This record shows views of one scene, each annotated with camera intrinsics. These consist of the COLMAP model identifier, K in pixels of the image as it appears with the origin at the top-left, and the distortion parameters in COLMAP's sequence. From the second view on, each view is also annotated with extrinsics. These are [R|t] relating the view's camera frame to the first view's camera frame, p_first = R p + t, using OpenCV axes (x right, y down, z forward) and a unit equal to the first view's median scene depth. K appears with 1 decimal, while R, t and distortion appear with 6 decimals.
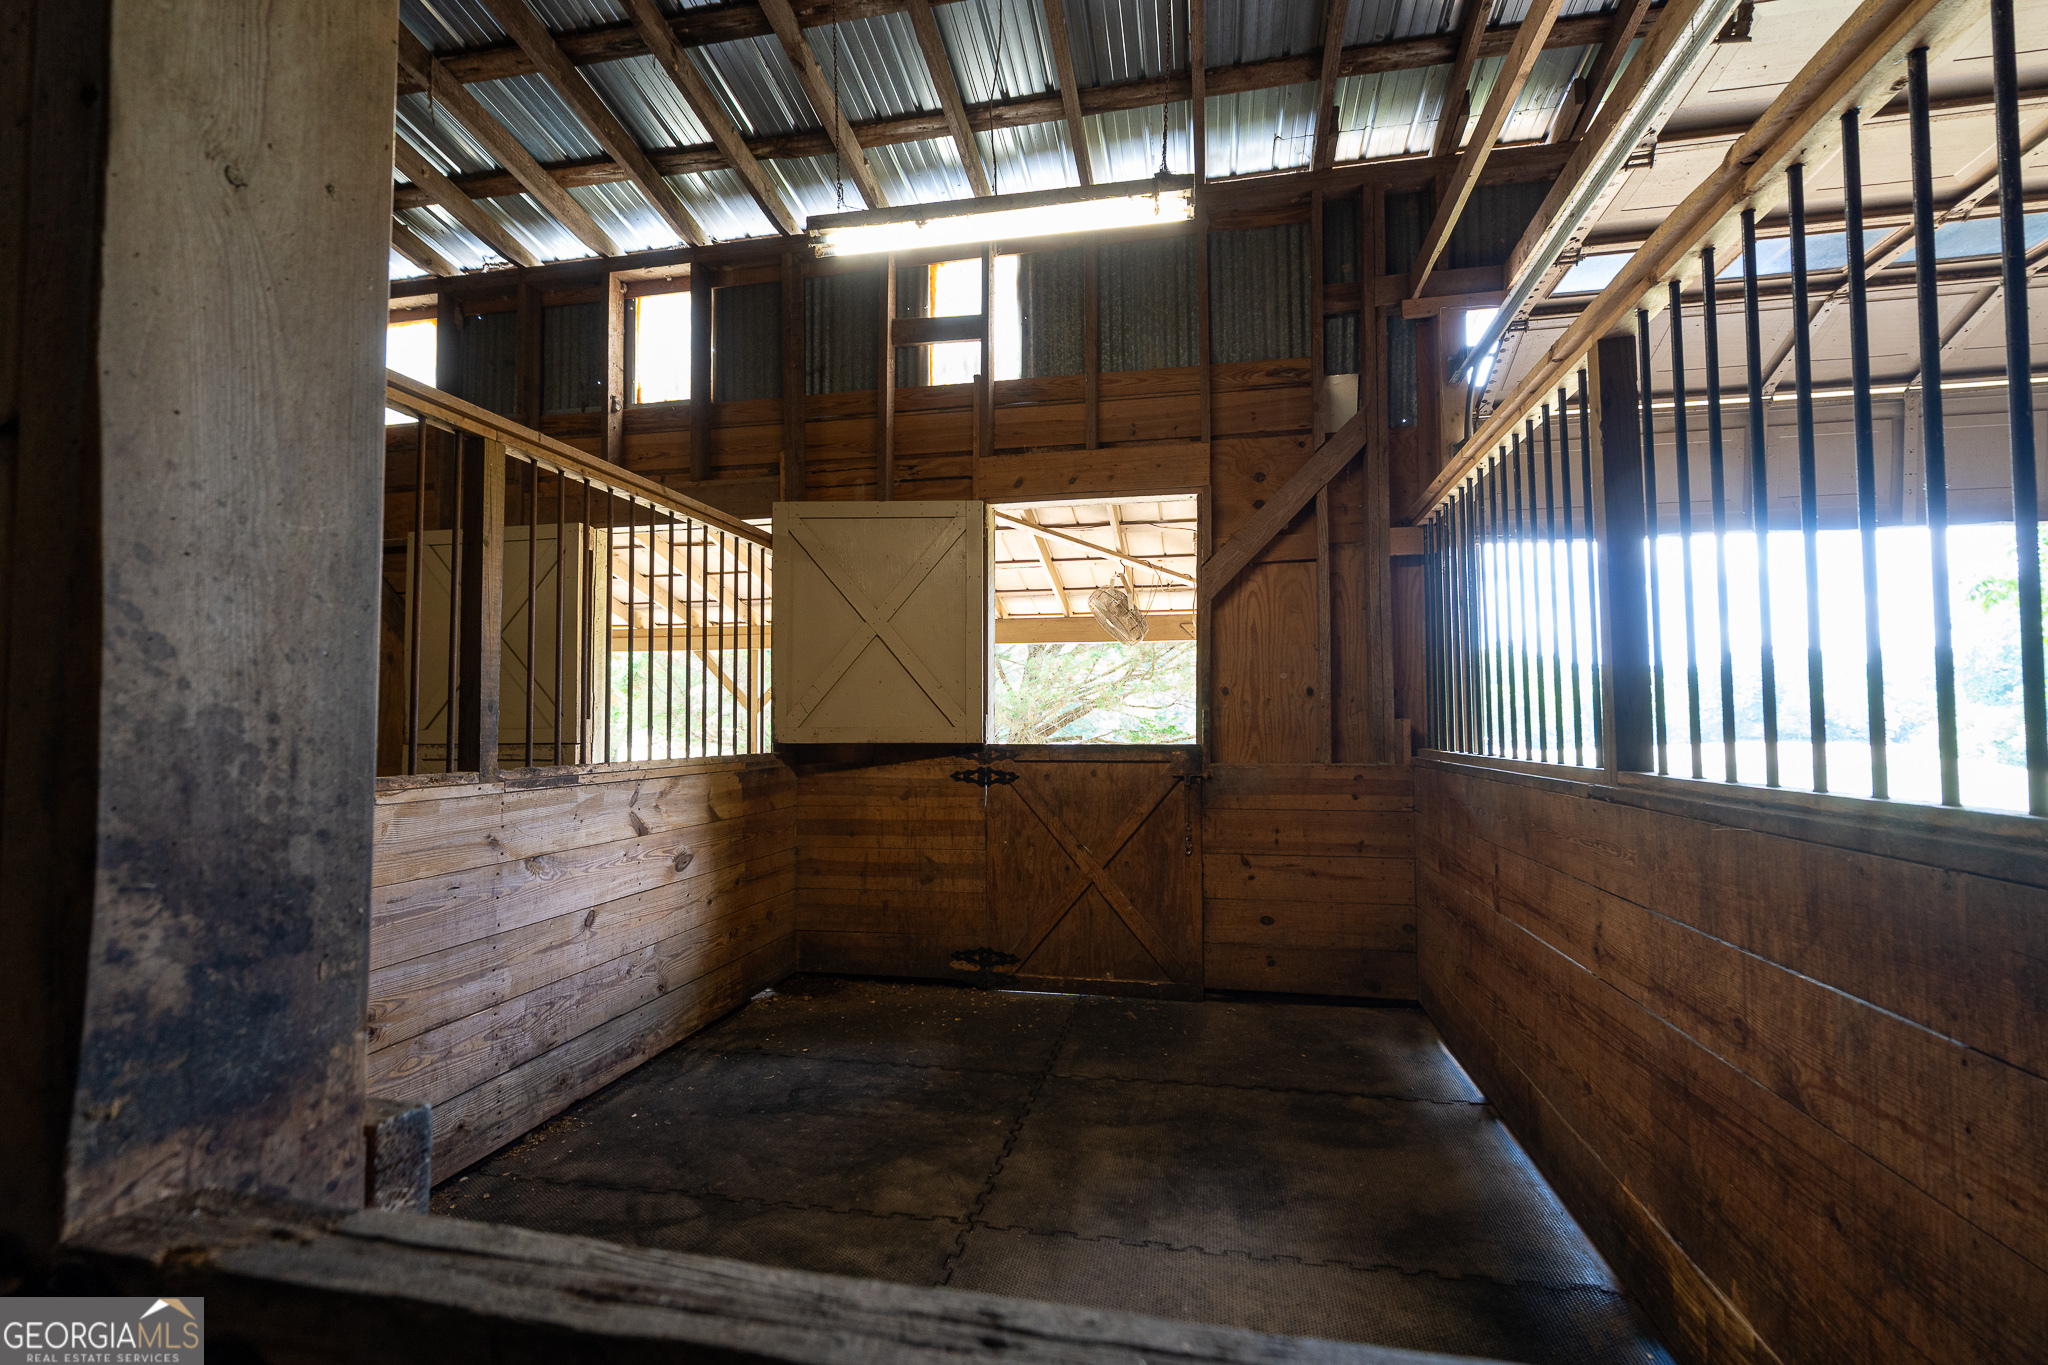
lens RADIAL K [[928.5, 0, 1109.0], [0, 928.5, 681.0], [0, 0, 1]] dist [-0.004822, 0.000334]
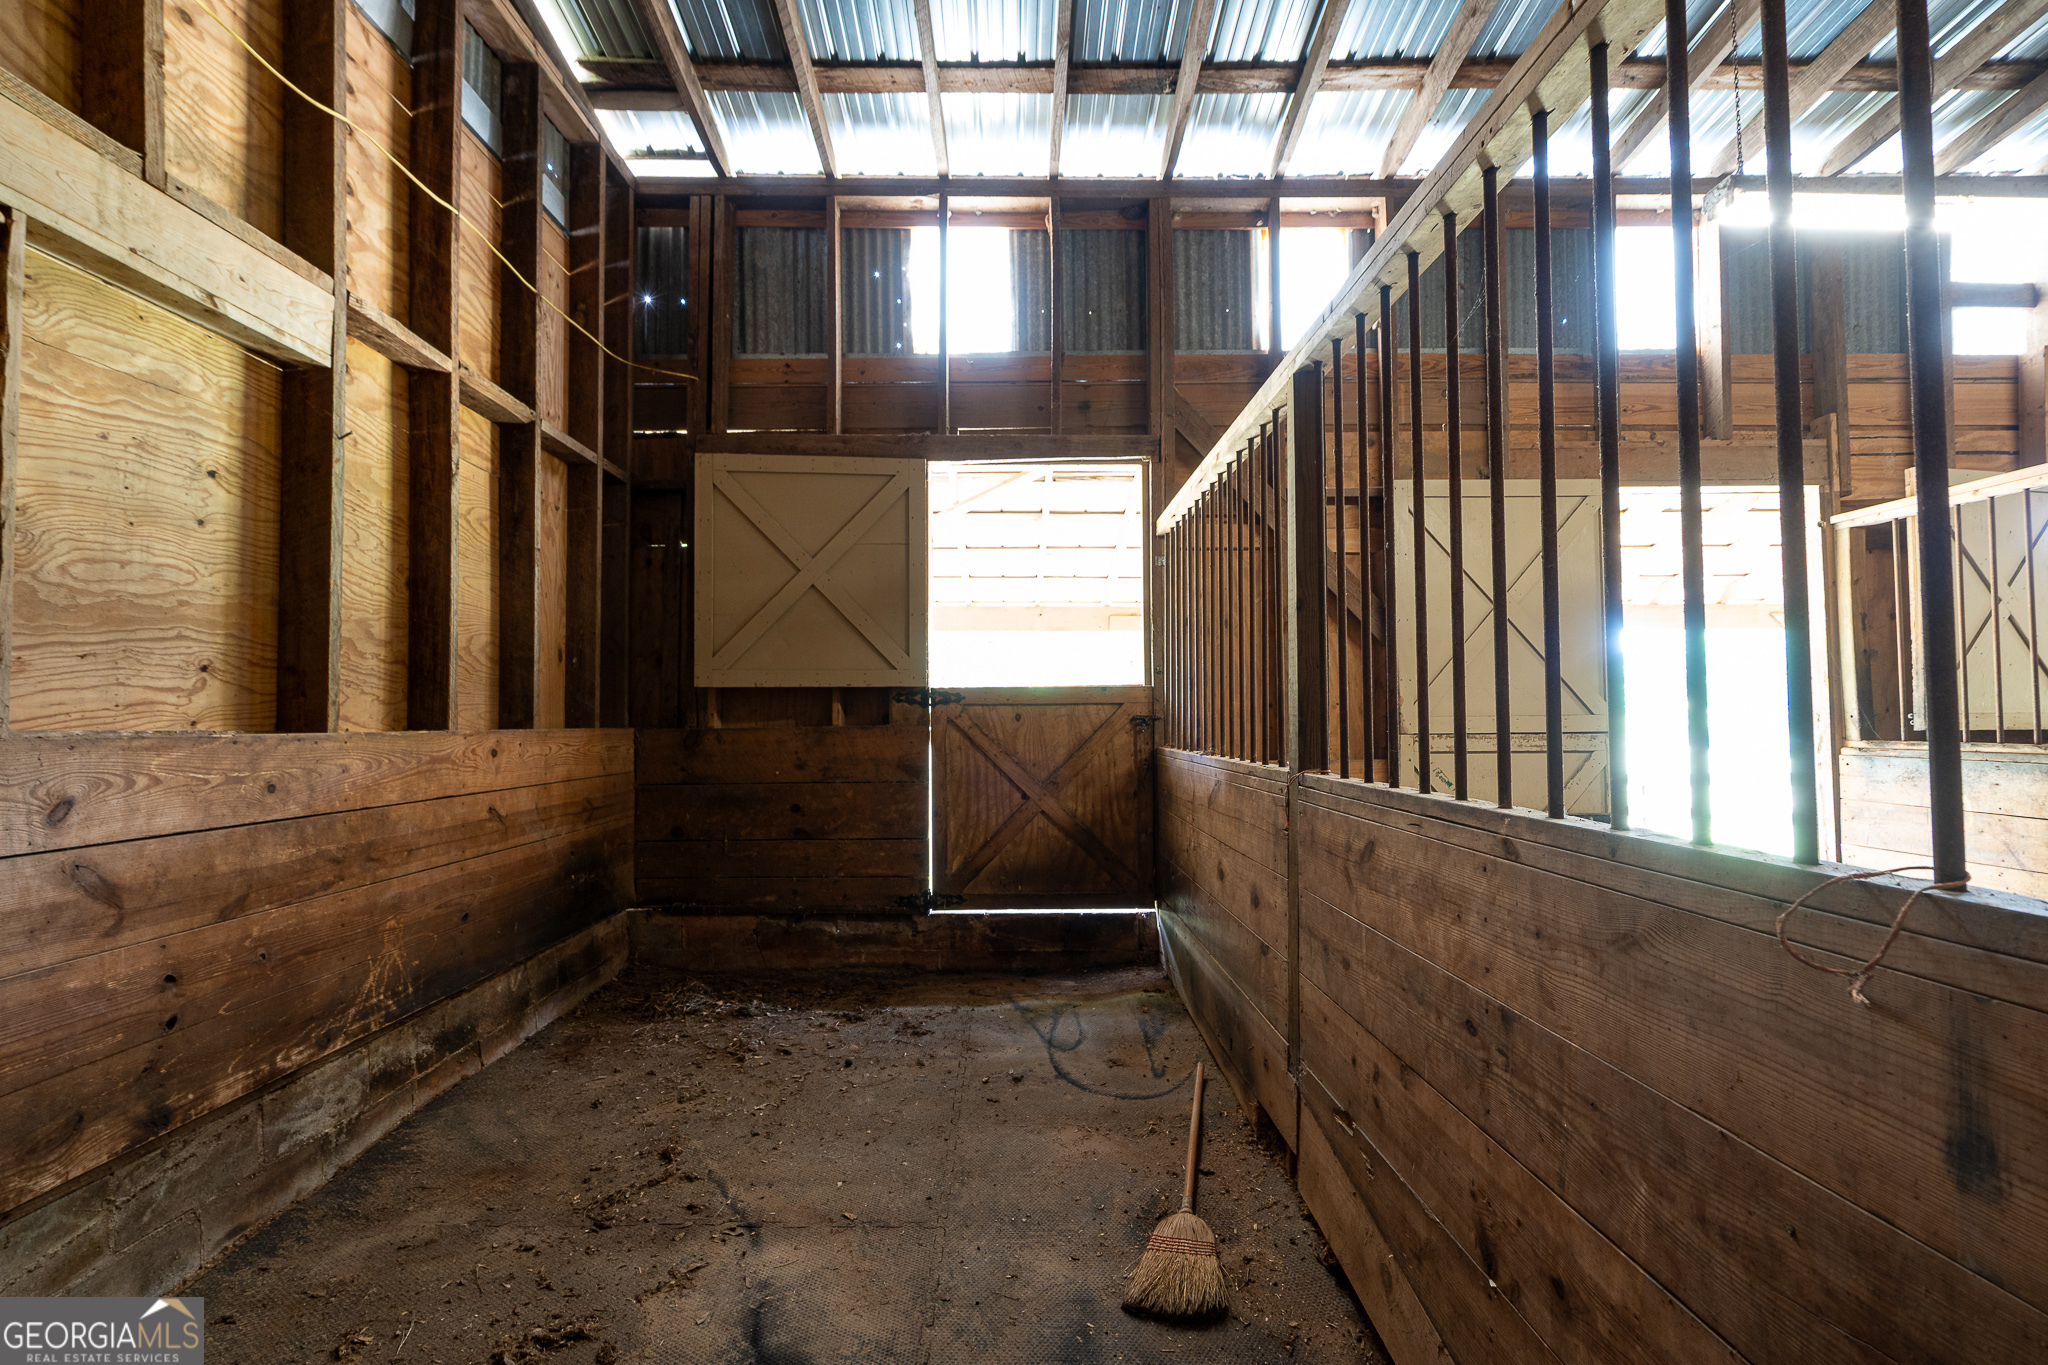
lens RADIAL K [[928.5, 0, 1012.4], [0, 928.5, 687.6], [0, 0, 1]] dist [-0.004822, 0.000334]
pose [[0.981446, 0.007522, 0.191590, -0.259527], [-0.010141, 0.999868, 0.012695, 0.004151], [-0.191469, -0.014403, 0.981393, 0.049480]]
